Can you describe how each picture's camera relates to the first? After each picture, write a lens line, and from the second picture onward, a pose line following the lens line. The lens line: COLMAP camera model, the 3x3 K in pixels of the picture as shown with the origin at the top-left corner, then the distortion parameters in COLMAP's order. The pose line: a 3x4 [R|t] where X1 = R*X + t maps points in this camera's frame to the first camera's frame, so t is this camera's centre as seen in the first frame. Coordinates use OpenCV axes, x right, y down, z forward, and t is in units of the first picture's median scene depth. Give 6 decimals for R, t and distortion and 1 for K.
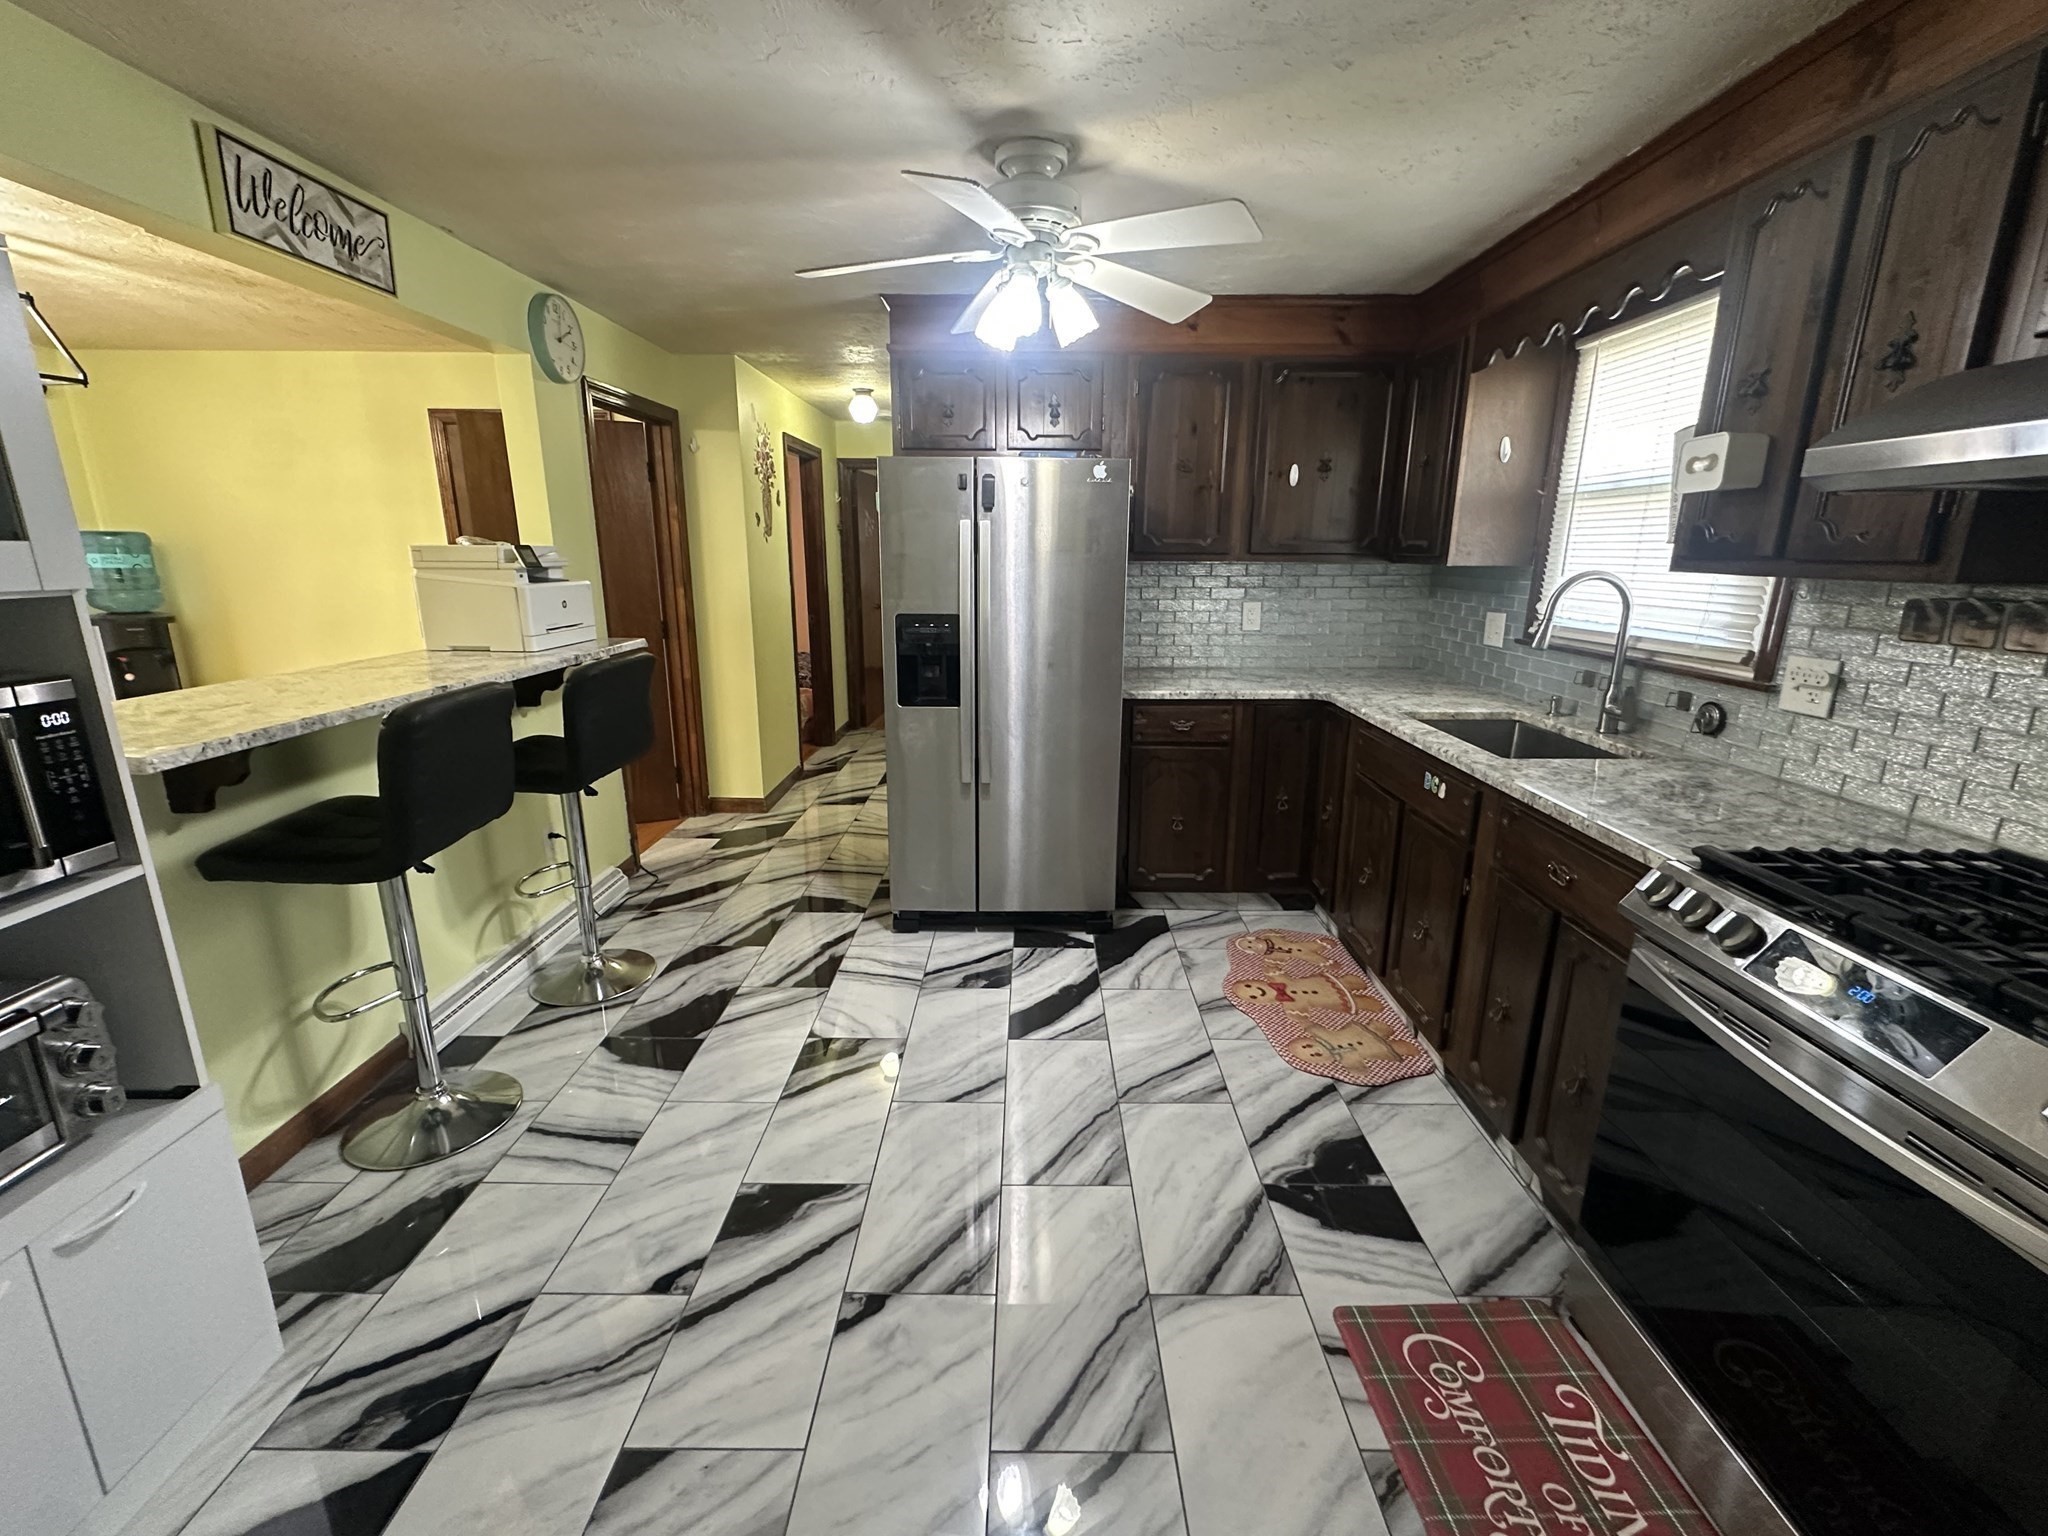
lens RADIAL K [[813.8, 0, 1002.6], [0, 813.8, 757.8], [0, 0, 1]] dist [-0.001566, 0.000170]
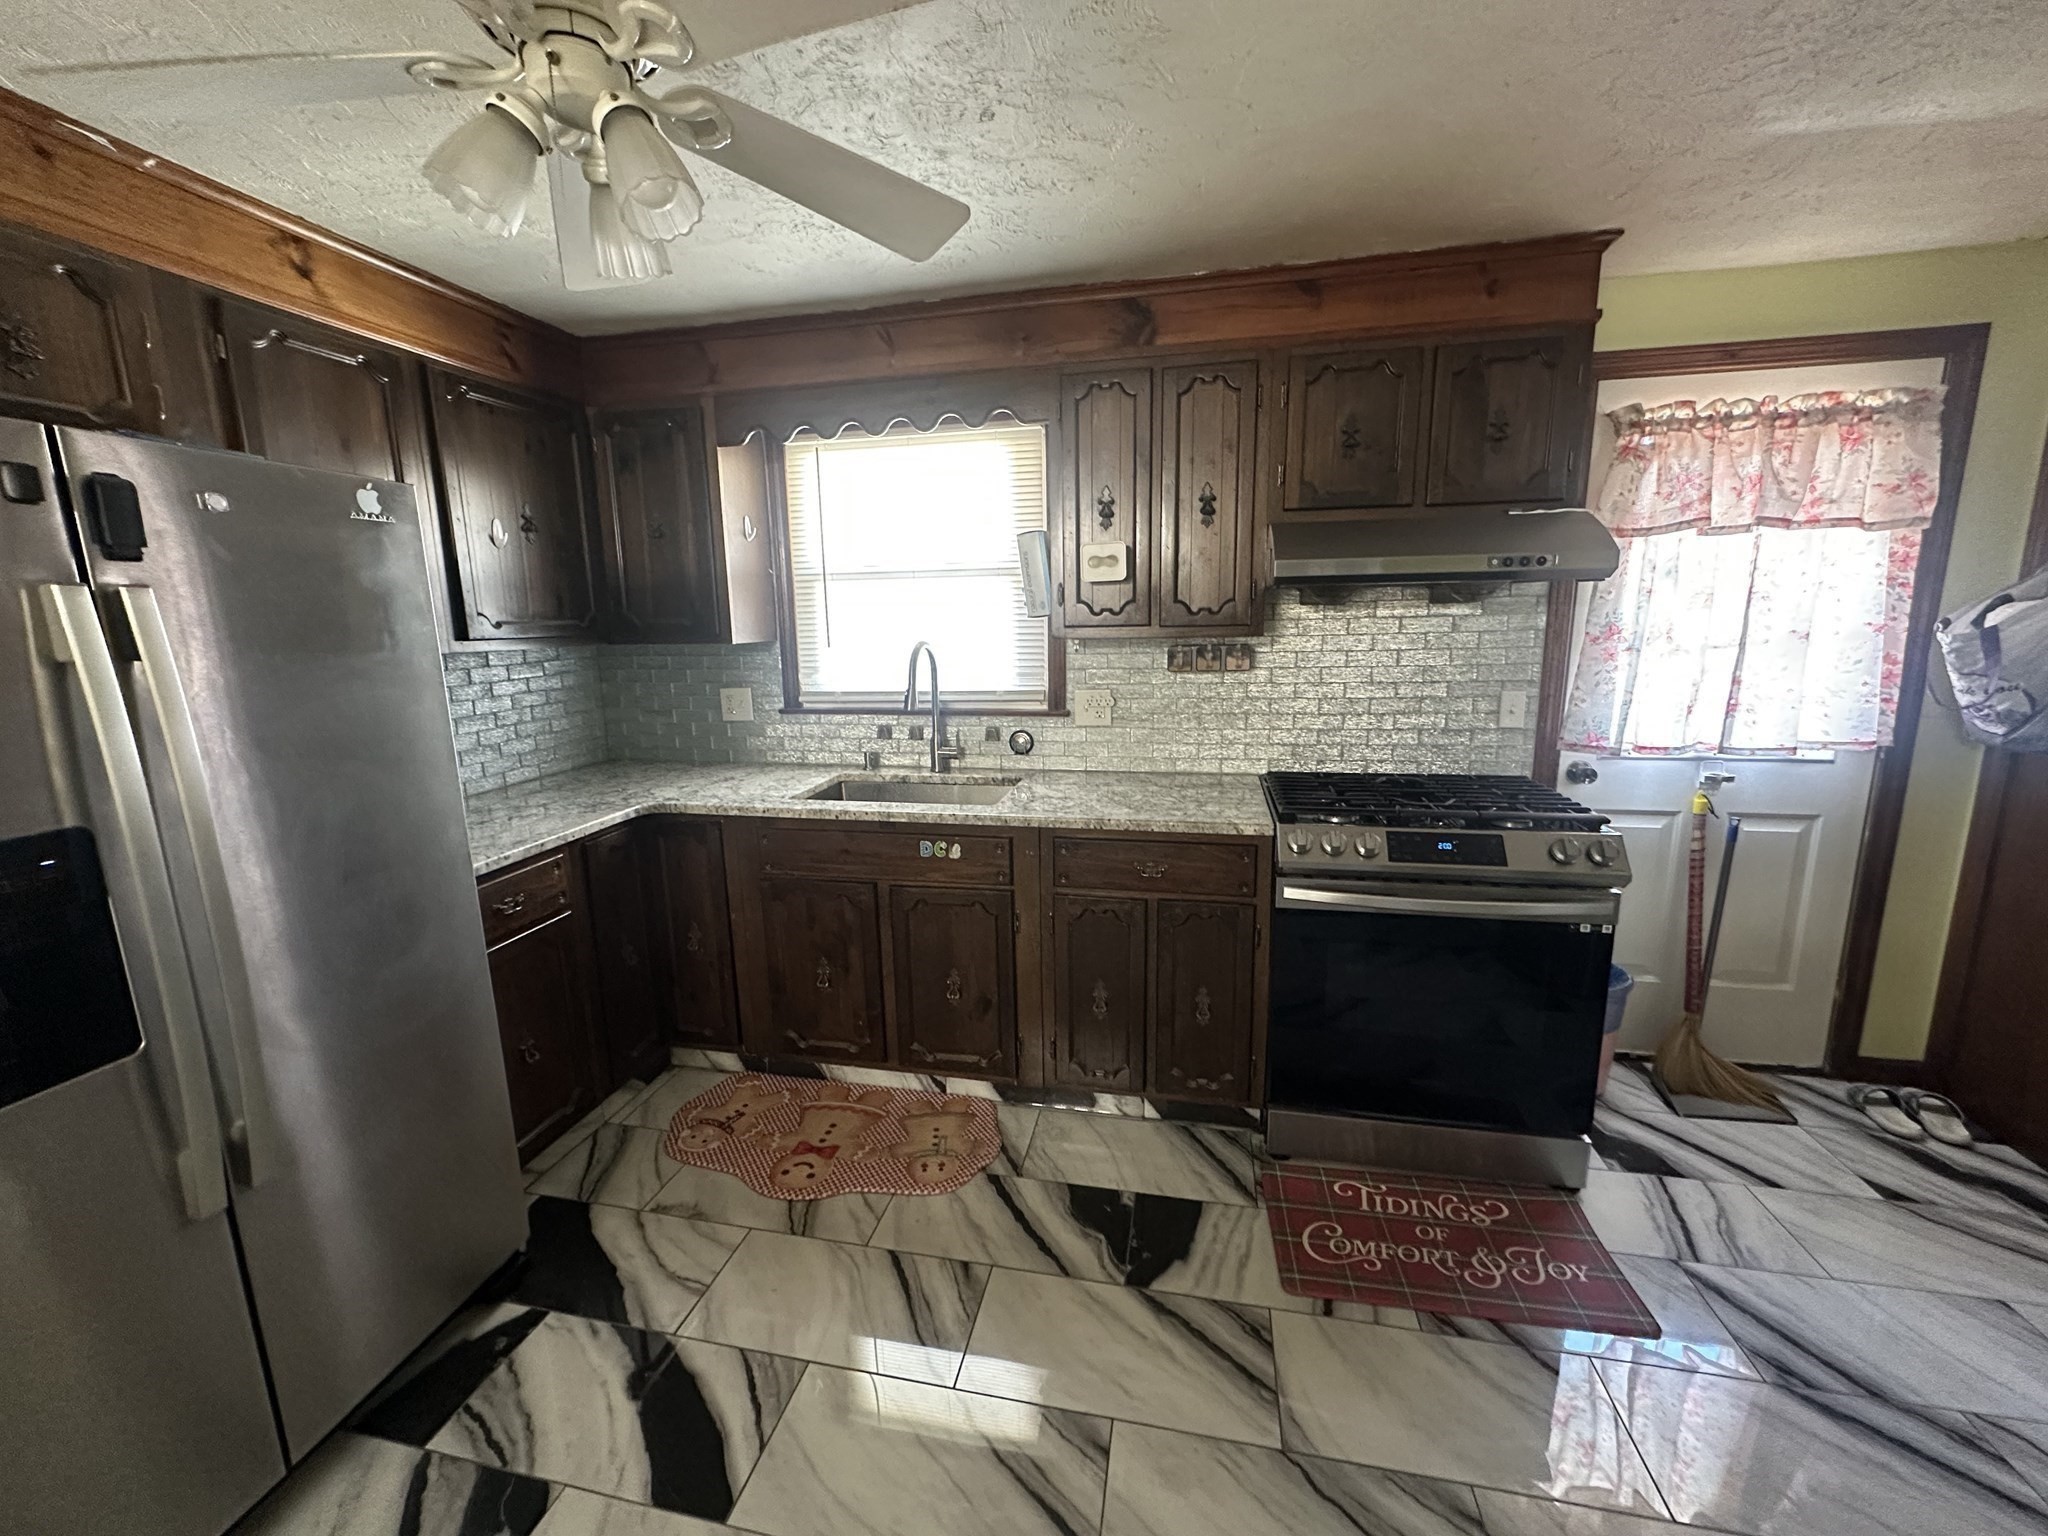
lens RADIAL K [[813.8, 0, 1006.9], [0, 813.8, 767.5], [0, 0, 1]] dist [-0.001566, 0.000170]
pose [[0.207091, -0.189605, 0.959772, -0.422360], [0.263406, 0.955619, 0.131949, -0.179362], [-0.942194, 0.225484, 0.247843, 0.637473]]
